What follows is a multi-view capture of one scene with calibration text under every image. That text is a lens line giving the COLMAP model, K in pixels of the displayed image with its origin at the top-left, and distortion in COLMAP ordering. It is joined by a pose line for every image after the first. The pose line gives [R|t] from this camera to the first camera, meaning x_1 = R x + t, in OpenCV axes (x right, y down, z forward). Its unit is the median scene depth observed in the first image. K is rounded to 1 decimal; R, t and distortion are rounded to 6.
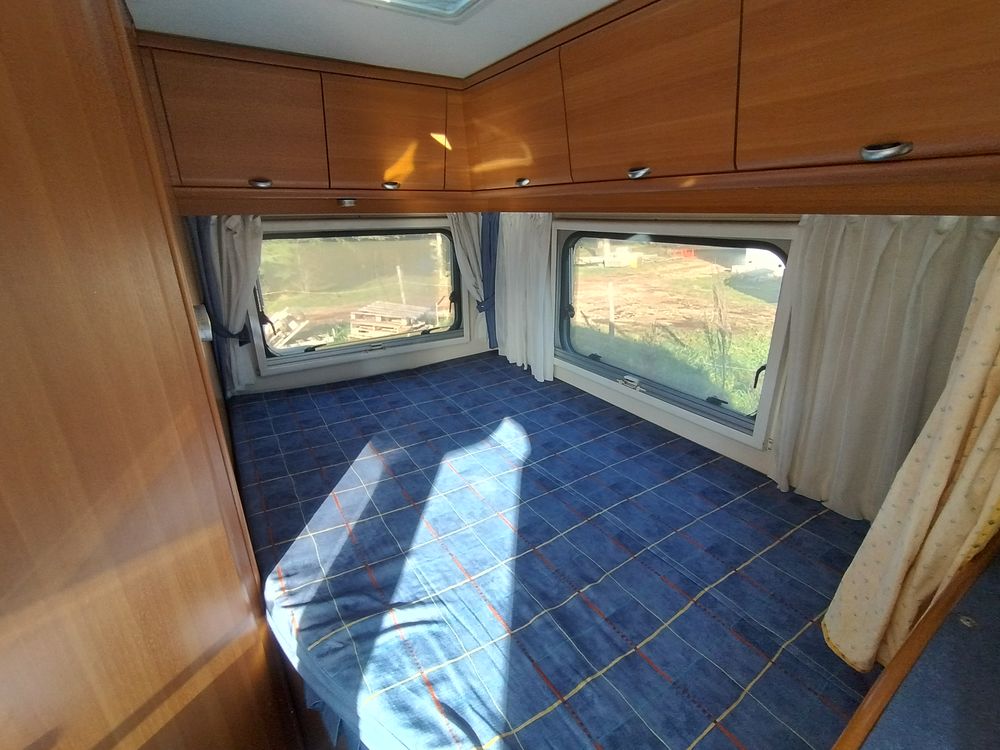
lens RADIAL K [[454.1, 0, 498.6], [0, 454.1, 377.6], [0, 0, 1]] dist [-0.010438, 0.002970]
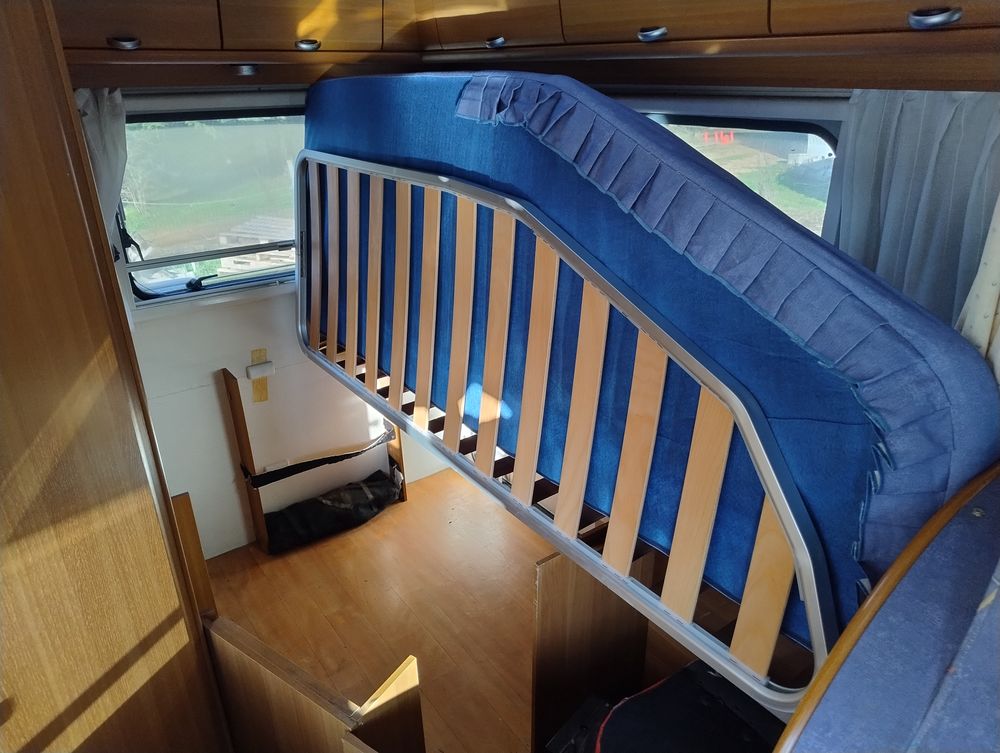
lens RADIAL K [[686.7, 0, 497.9], [0, 686.7, 372.8], [0, 0, 1]] dist [0.031422, -0.025318]
pose [[0.996857, -0.033071, 0.071984, -0.055830], [0.028751, 0.997770, 0.060242, 0.045183], [-0.073815, -0.057983, 0.995585, -0.191341]]
